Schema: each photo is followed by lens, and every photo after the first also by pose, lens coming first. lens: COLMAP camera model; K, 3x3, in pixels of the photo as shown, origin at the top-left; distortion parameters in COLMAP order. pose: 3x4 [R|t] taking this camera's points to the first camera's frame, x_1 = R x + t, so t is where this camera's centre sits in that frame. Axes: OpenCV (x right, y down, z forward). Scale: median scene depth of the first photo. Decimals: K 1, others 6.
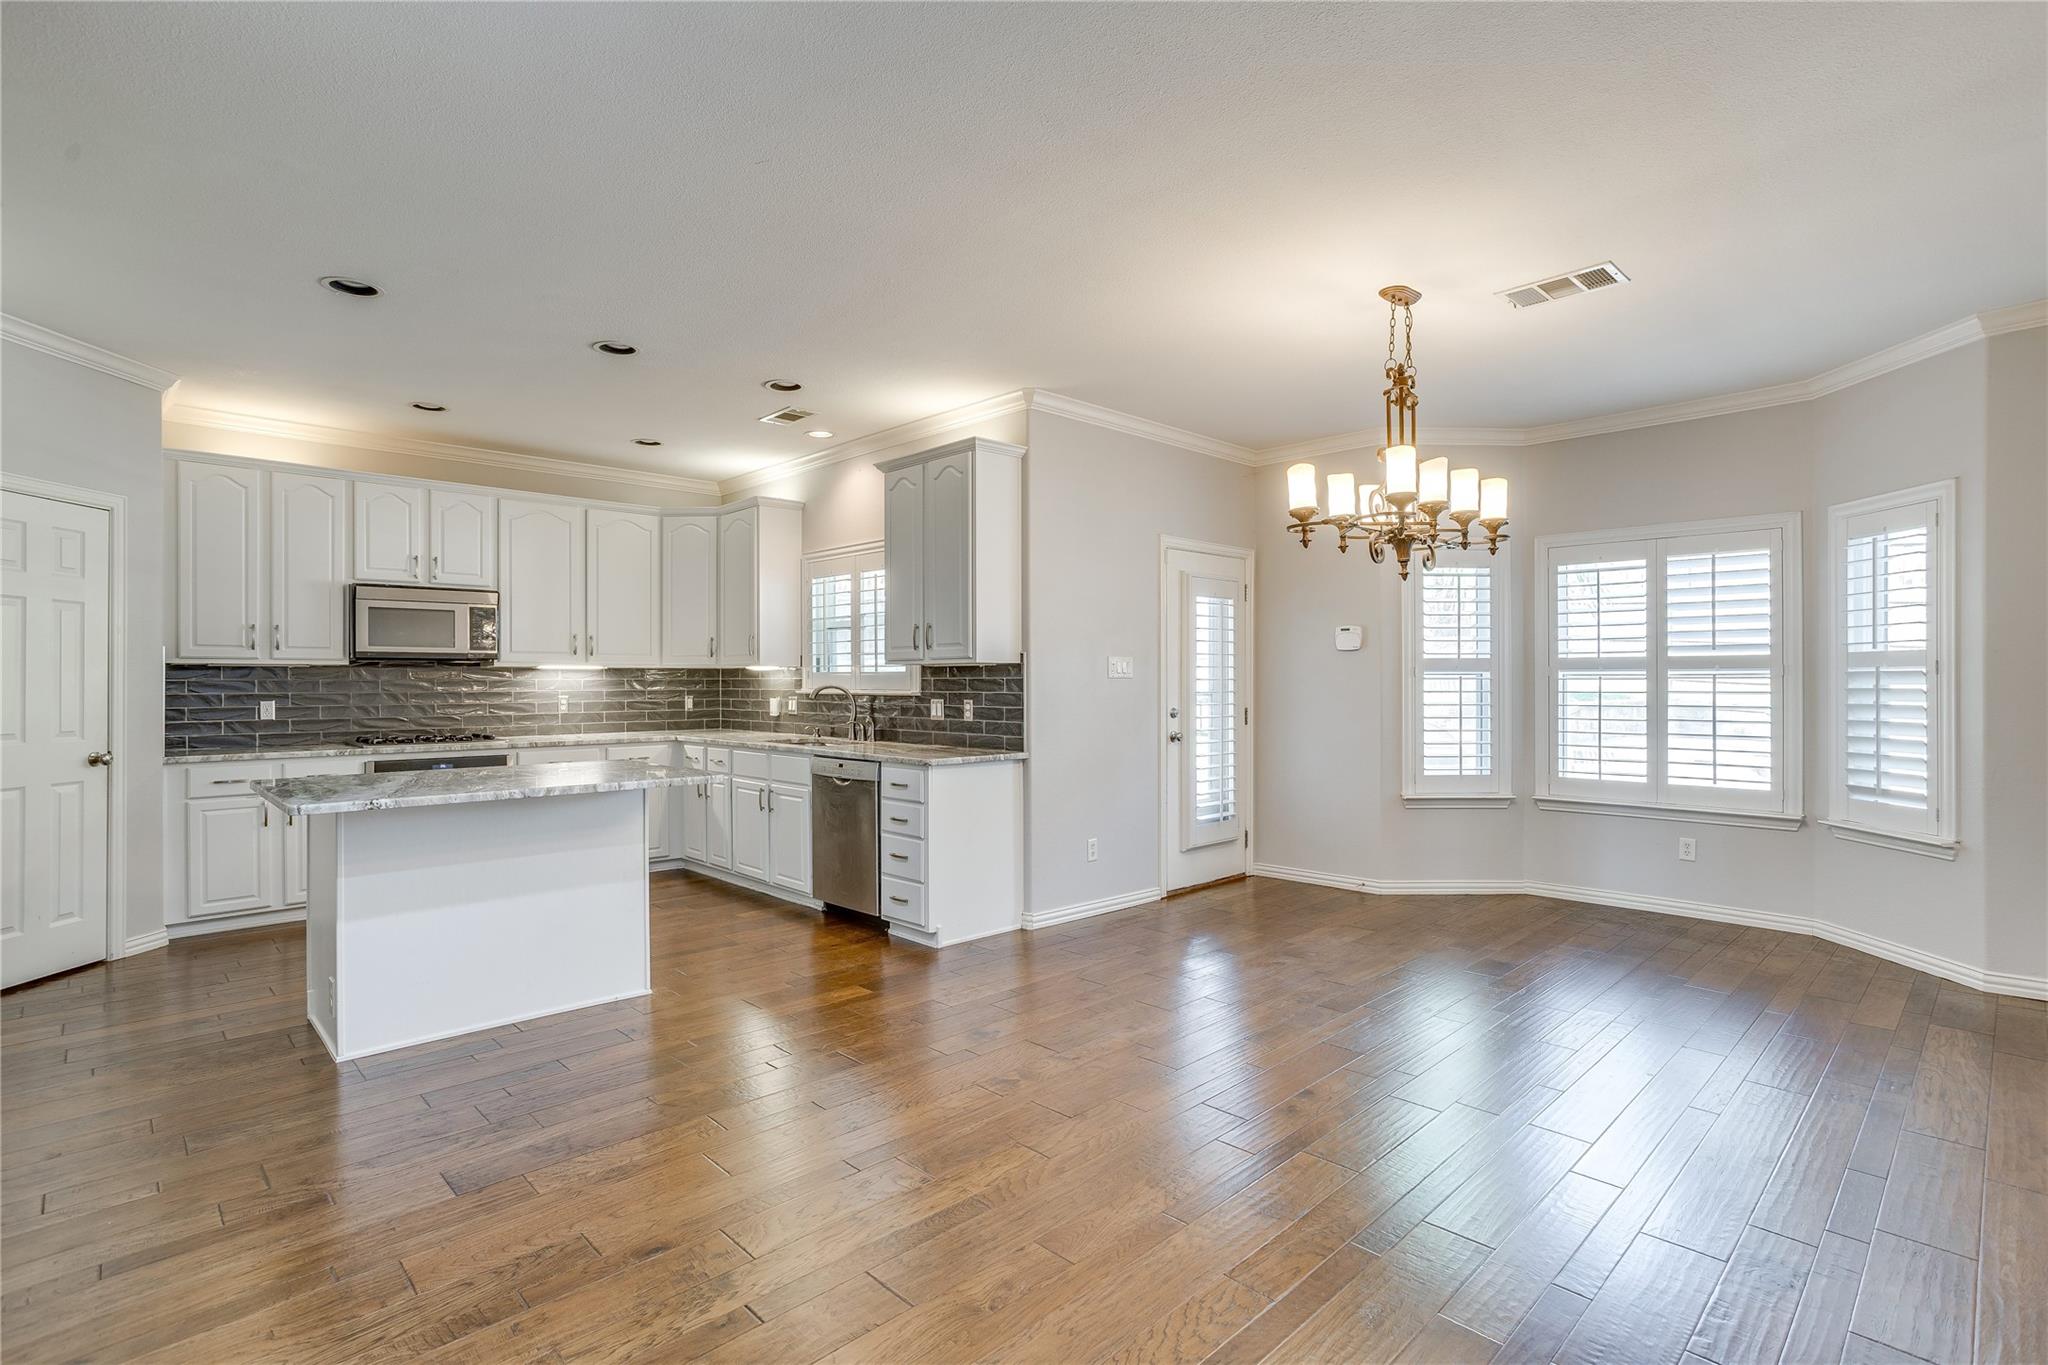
lens RADIAL K [[1007.7, 0, 1023.8], [0, 1007.7, 681.9], [0, 0, 1]] dist [-0.020667, 0.013878]
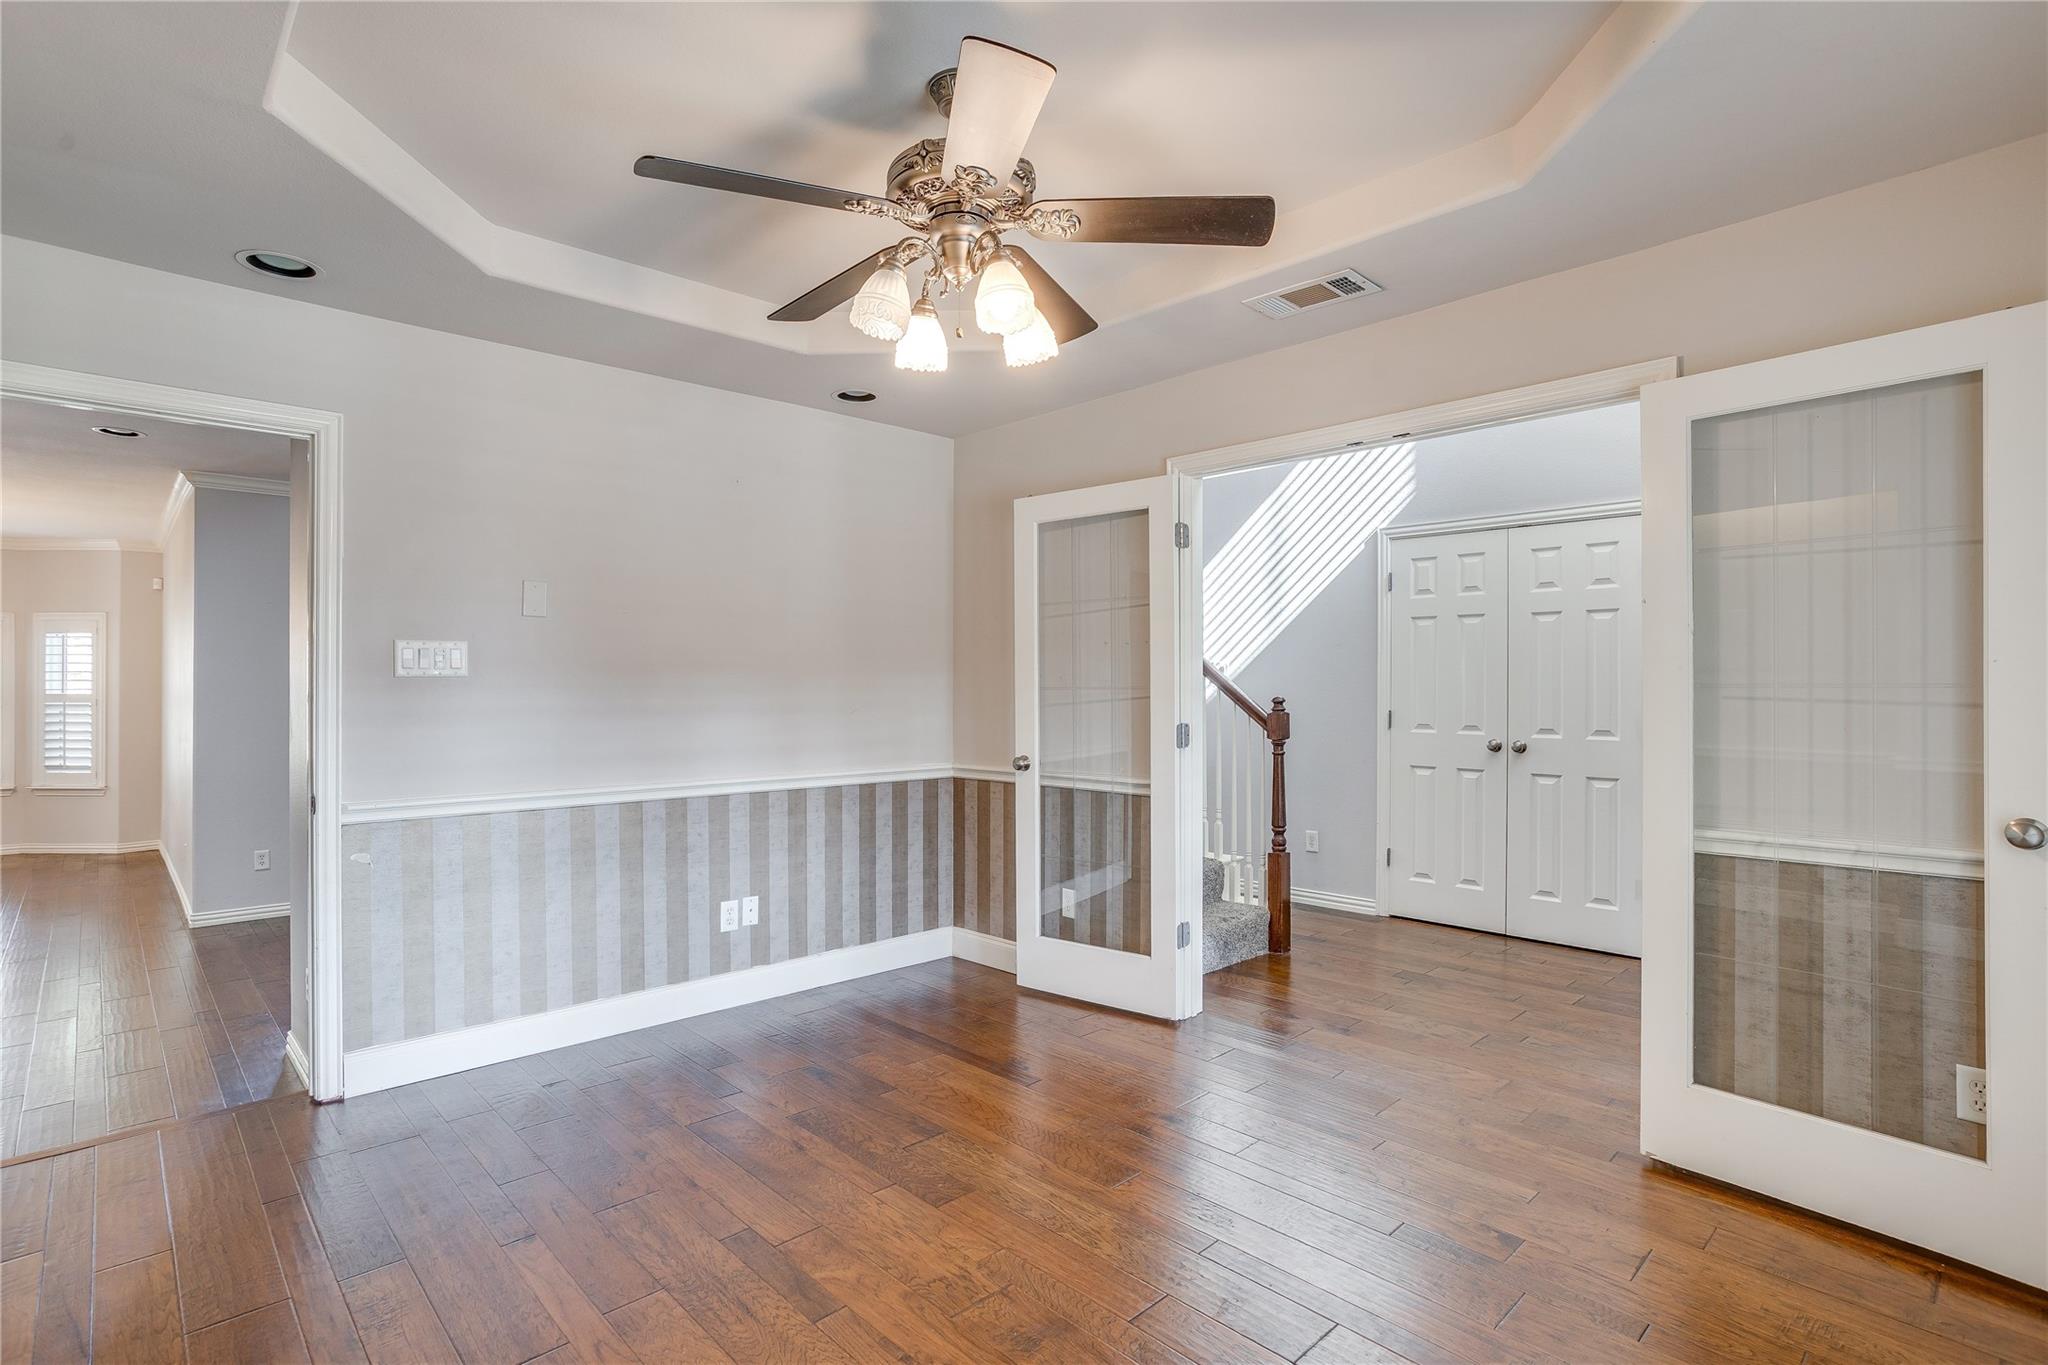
lens RADIAL K [[1007.7, 0, 1018.8], [0, 1007.7, 696.7], [0, 0, 1]] dist [-0.020667, 0.013878]
pose [[0.042922, 0.005327, 0.999064, -0.824342], [-0.000915, 0.999986, -0.005292, -0.014205], [-0.999078, -0.000687, 0.042926, -0.764134]]
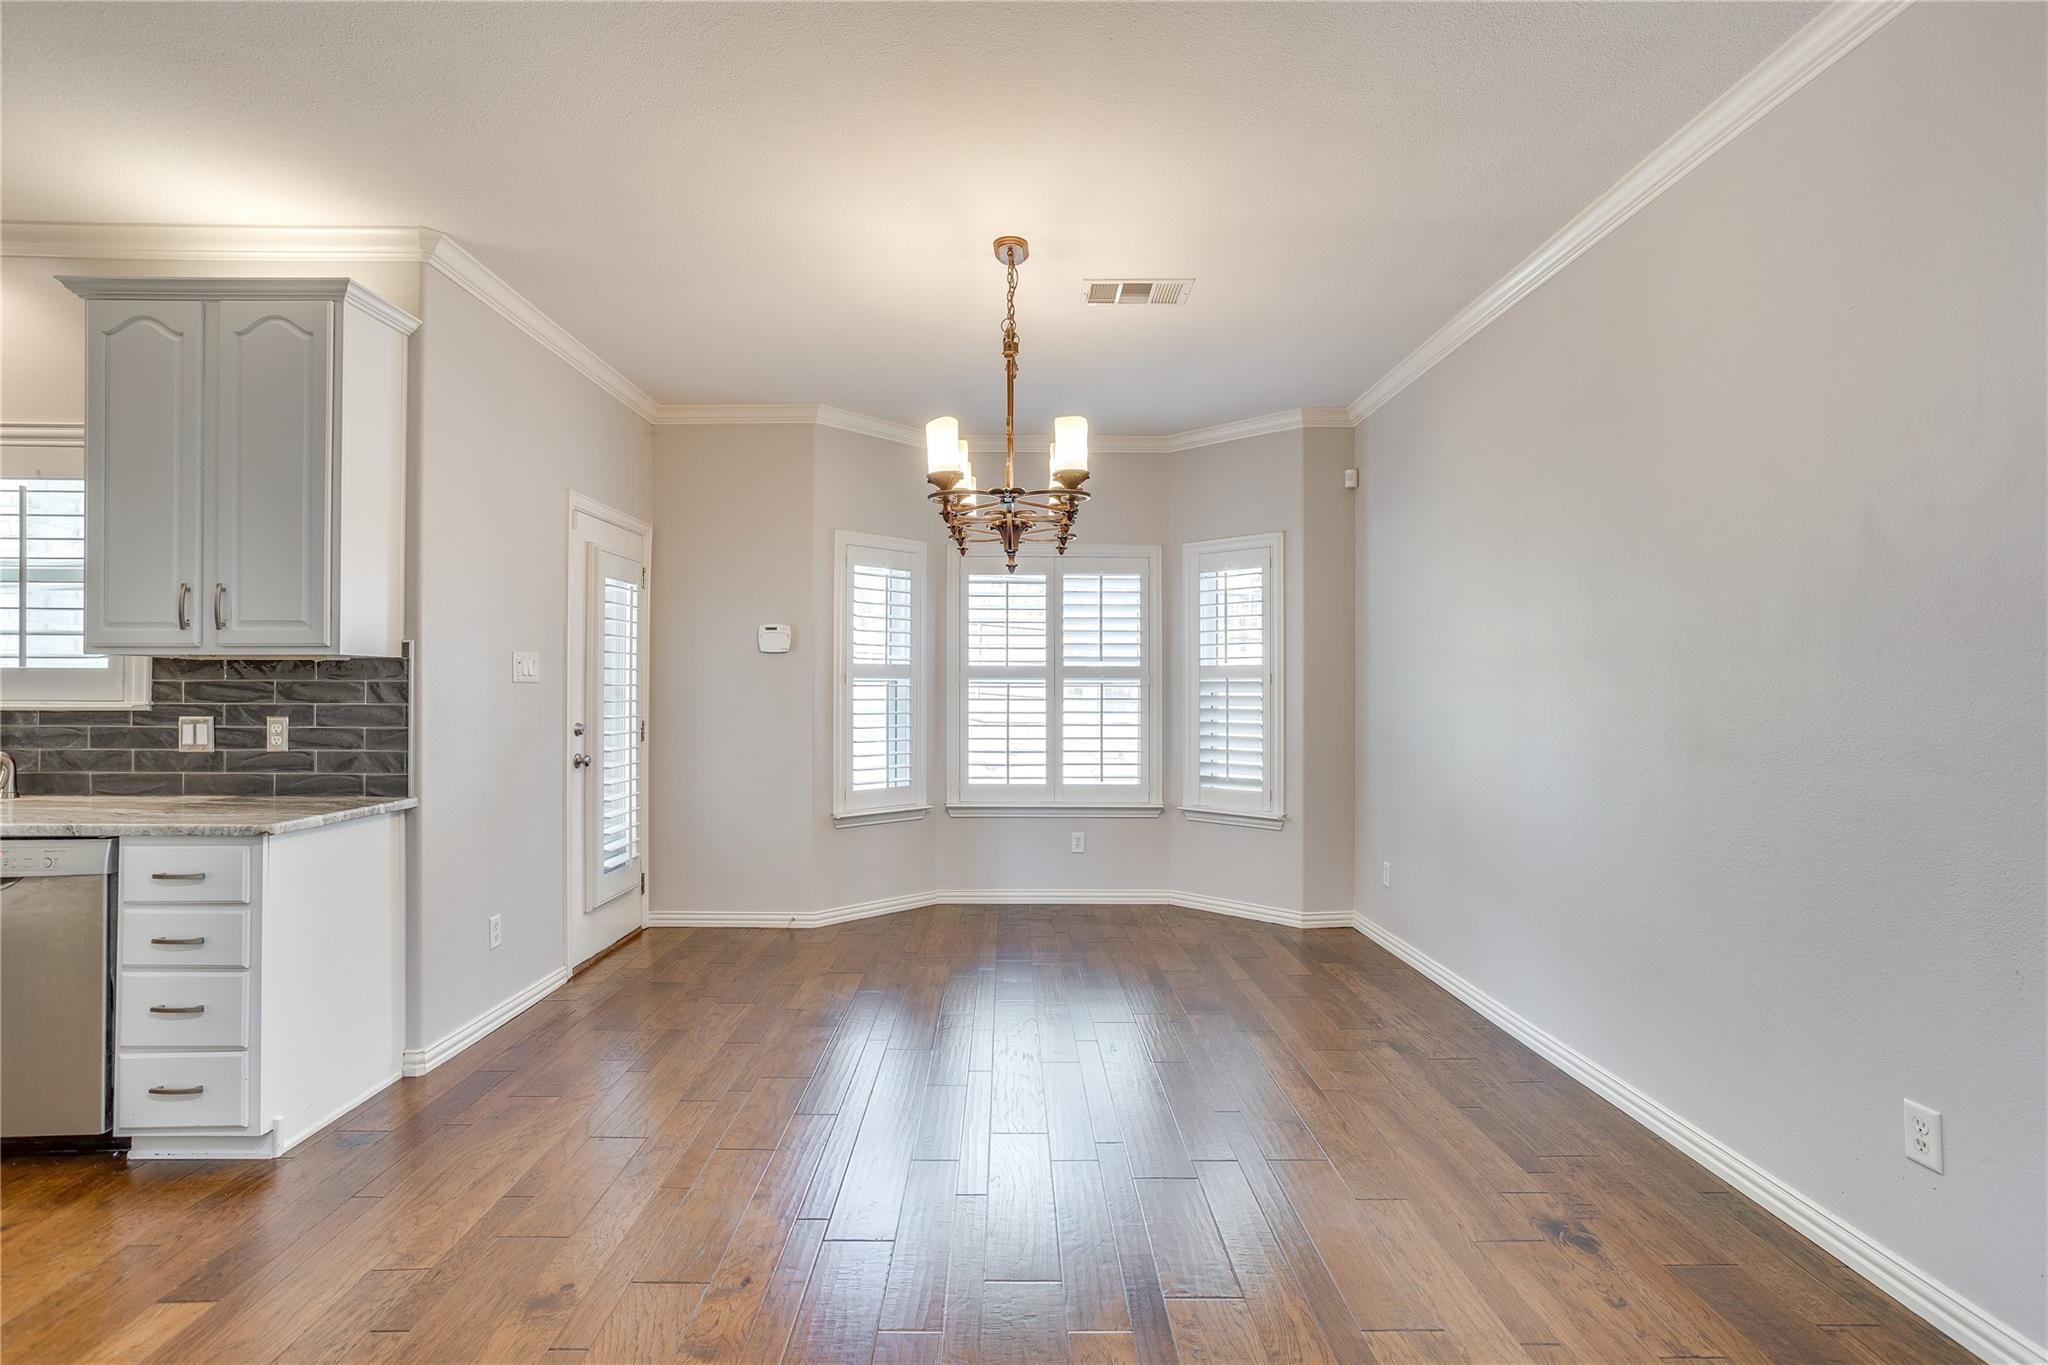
lens RADIAL K [[1007.7, 0, 1014.2], [0, 1007.7, 679.9], [0, 0, 1]] dist [-0.020667, 0.013878]
pose [[0.693422, 0.009657, 0.720467, -0.180823], [-0.002298, 0.999935, -0.011191, 0.001534], [-0.720528, 0.006104, 0.693399, 0.272823]]
